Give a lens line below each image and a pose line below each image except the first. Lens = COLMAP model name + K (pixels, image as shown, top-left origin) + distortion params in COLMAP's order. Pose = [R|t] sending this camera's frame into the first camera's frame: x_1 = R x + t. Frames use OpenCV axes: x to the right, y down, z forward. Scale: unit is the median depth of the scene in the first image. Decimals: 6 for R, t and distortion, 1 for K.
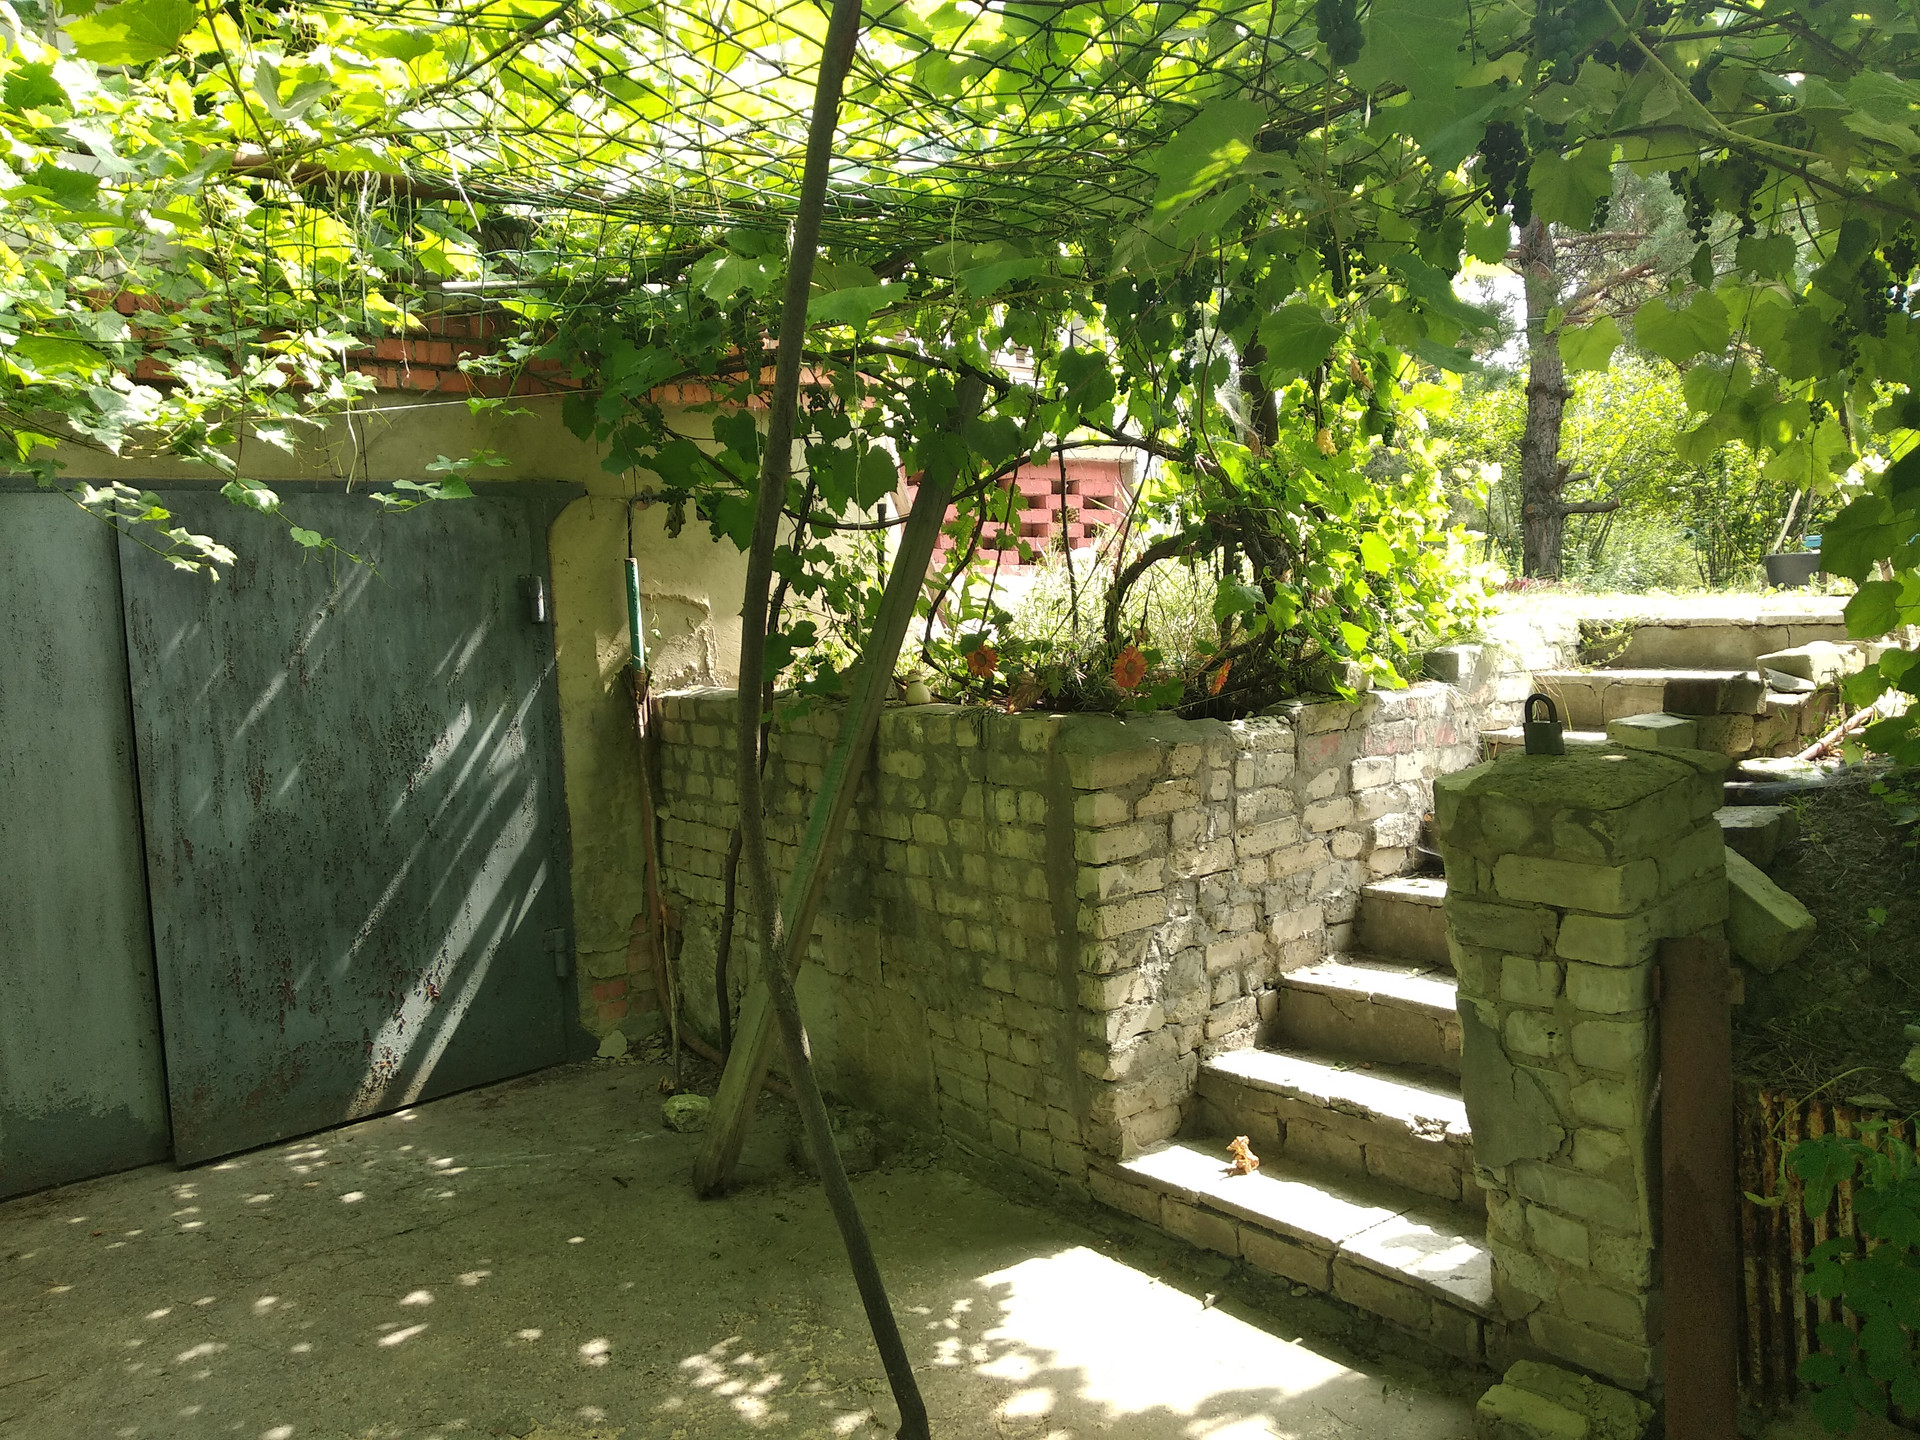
lens RADIAL K [[1540.4, 0, 963.1], [0, 1540.4, 707.7], [0, 0, 1]] dist [0.062792, -0.087241]
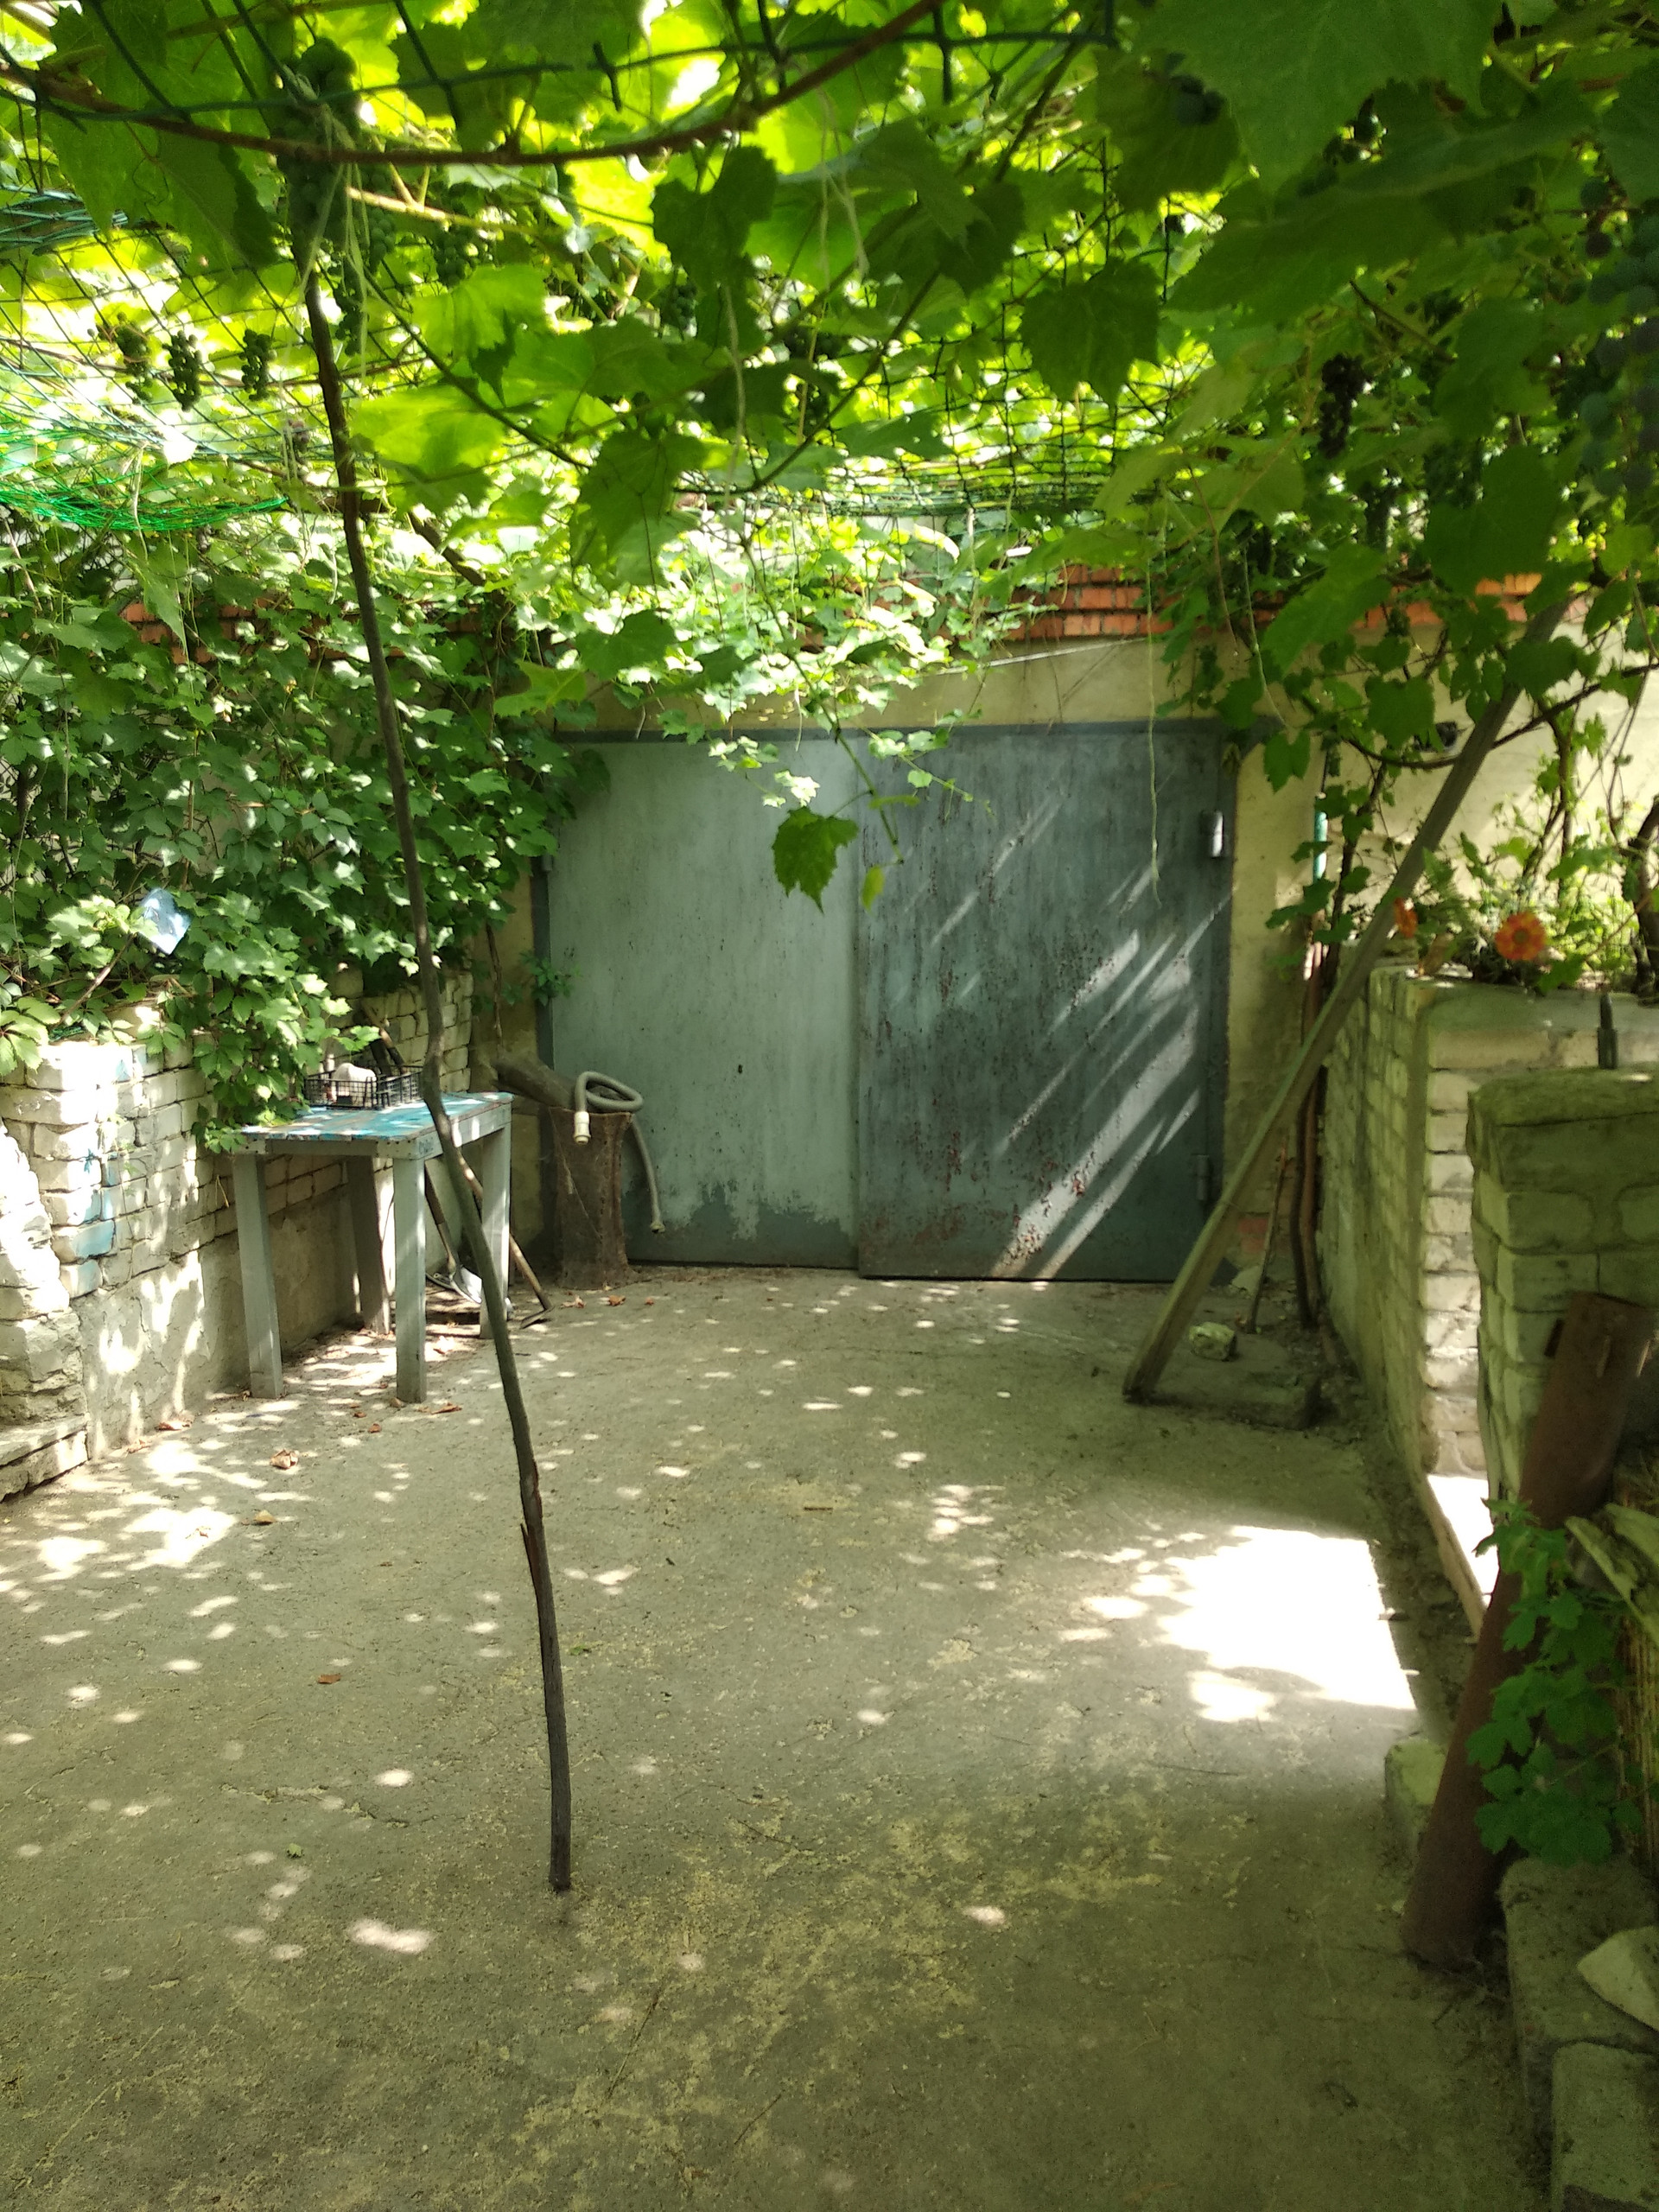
lens RADIAL K [[1774.7, 0, 830.8], [0, 1774.7, 1114.8], [0, 0, 1]] dist [0.062792, -0.087241]
pose [[0.642755, 0.151721, -0.750898, 0.520372], [-0.079386, 0.988106, 0.131696, -0.023903], [0.761948, -0.025037, 0.647154, 0.037673]]
